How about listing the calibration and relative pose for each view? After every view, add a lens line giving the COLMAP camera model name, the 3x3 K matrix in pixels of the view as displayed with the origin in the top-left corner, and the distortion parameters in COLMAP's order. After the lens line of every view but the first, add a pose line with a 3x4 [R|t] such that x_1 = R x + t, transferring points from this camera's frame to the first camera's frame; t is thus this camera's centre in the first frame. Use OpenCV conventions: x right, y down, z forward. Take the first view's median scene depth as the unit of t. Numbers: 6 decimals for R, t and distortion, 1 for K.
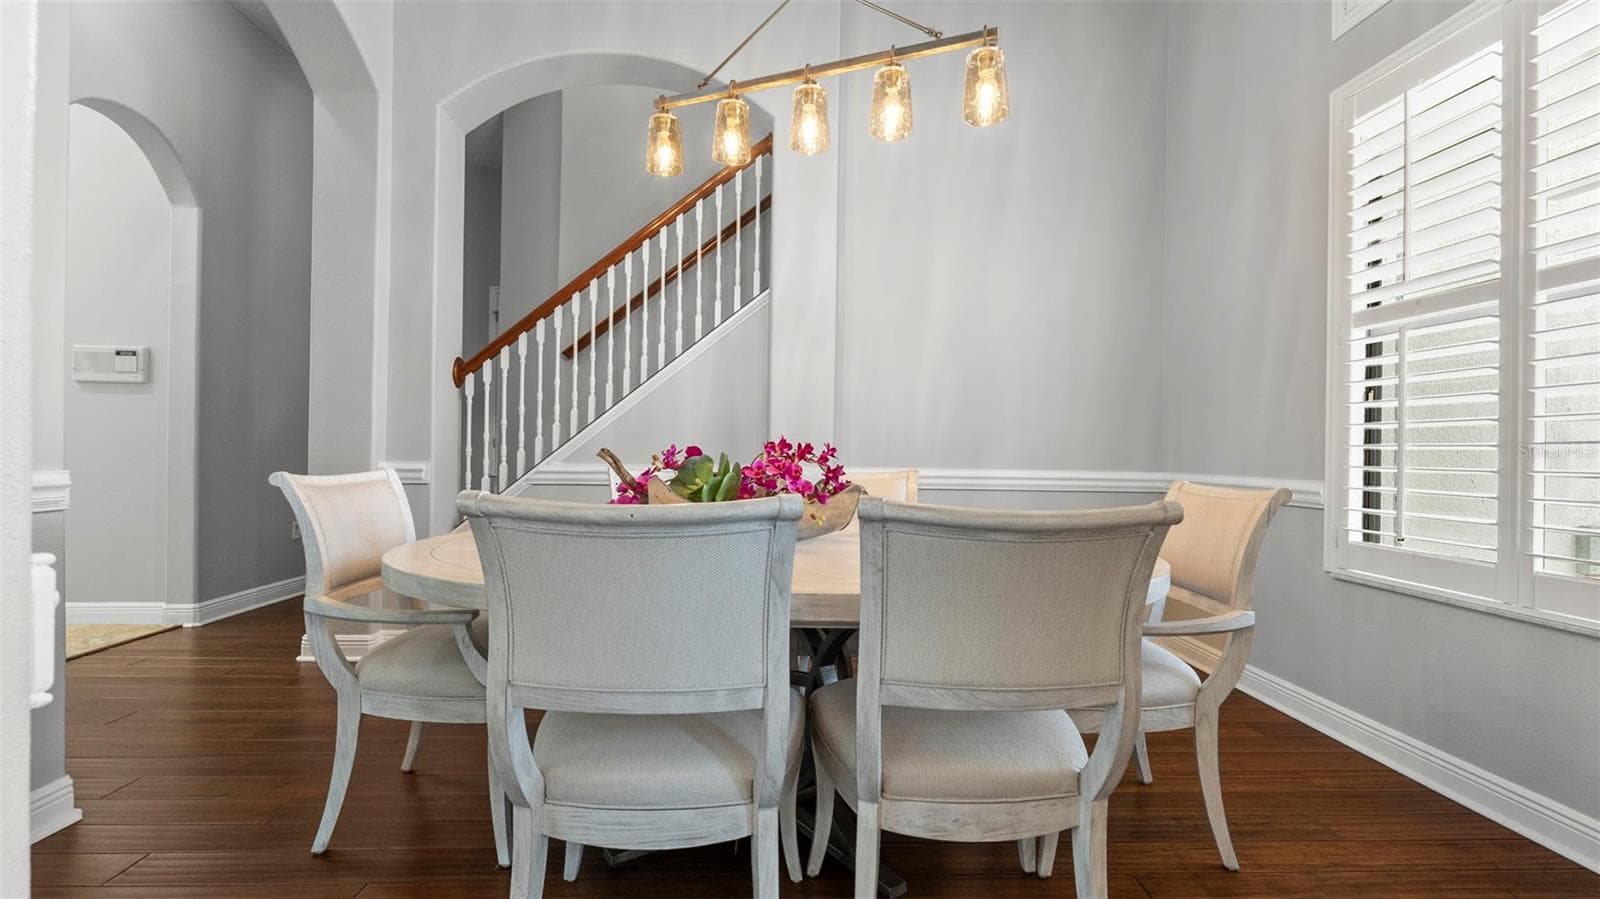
lens RADIAL K [[716.6, 0, 802.5], [0, 716.6, 454.4], [0, 0, 1]] dist [-0.009290, -0.000038]
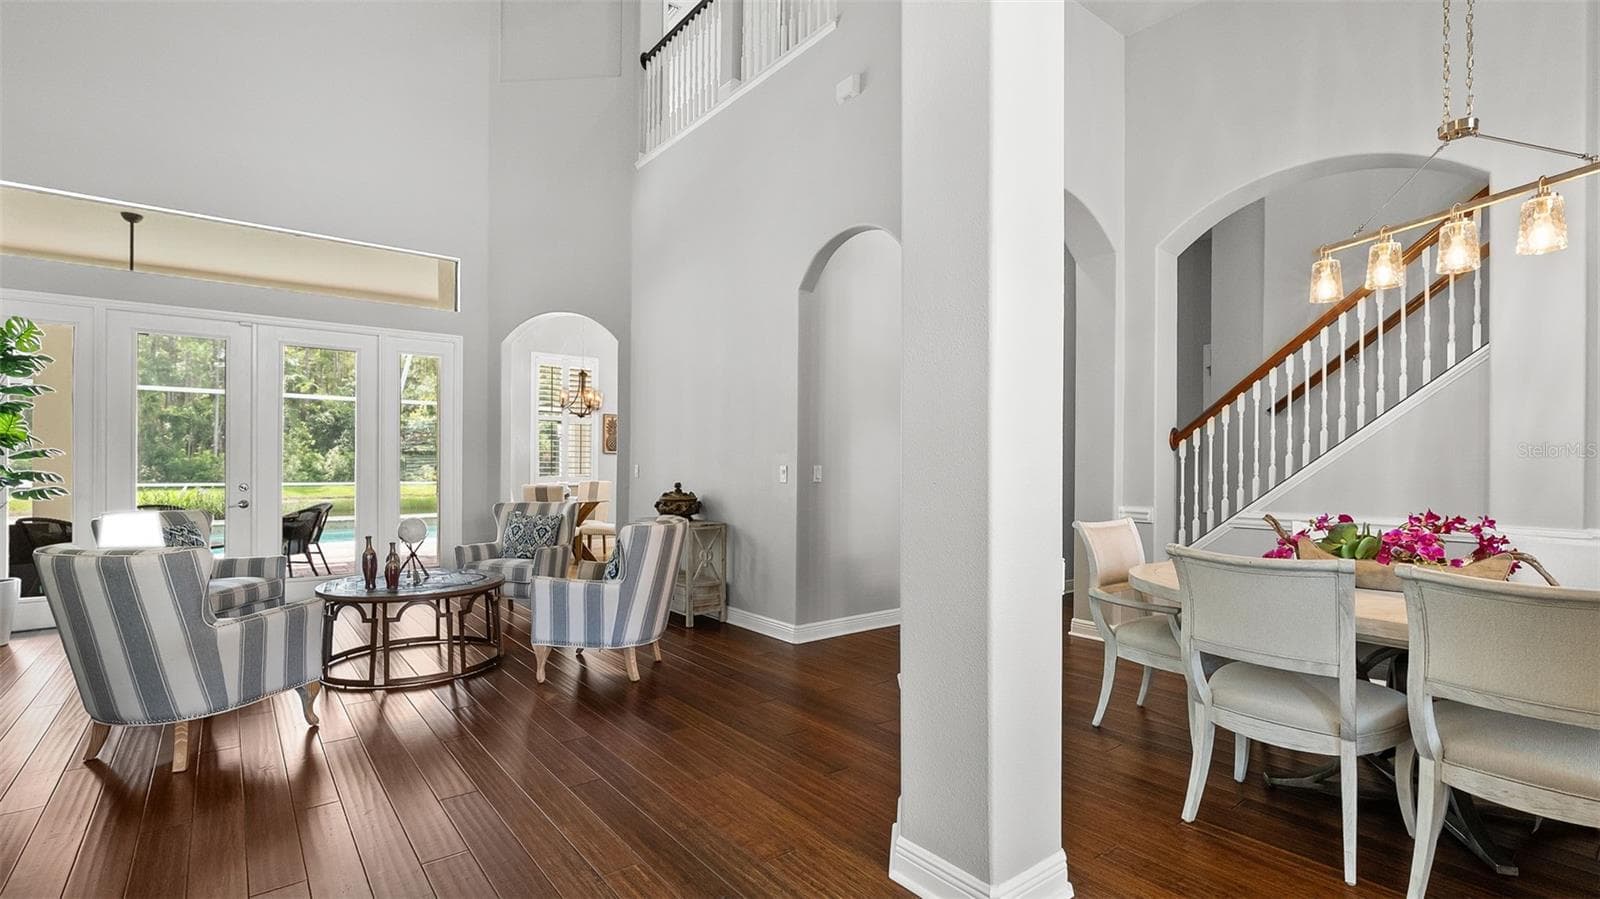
lens RADIAL K [[716.6, 0, 802.5], [0, 716.6, 454.4], [0, 0, 1]] dist [-0.009290, -0.000038]
pose [[0.593418, -0.019679, -0.804654, 0.319854], [-0.007998, 0.999508, -0.030343, -0.074381], [0.804854, 0.024442, 0.592969, -0.617387]]
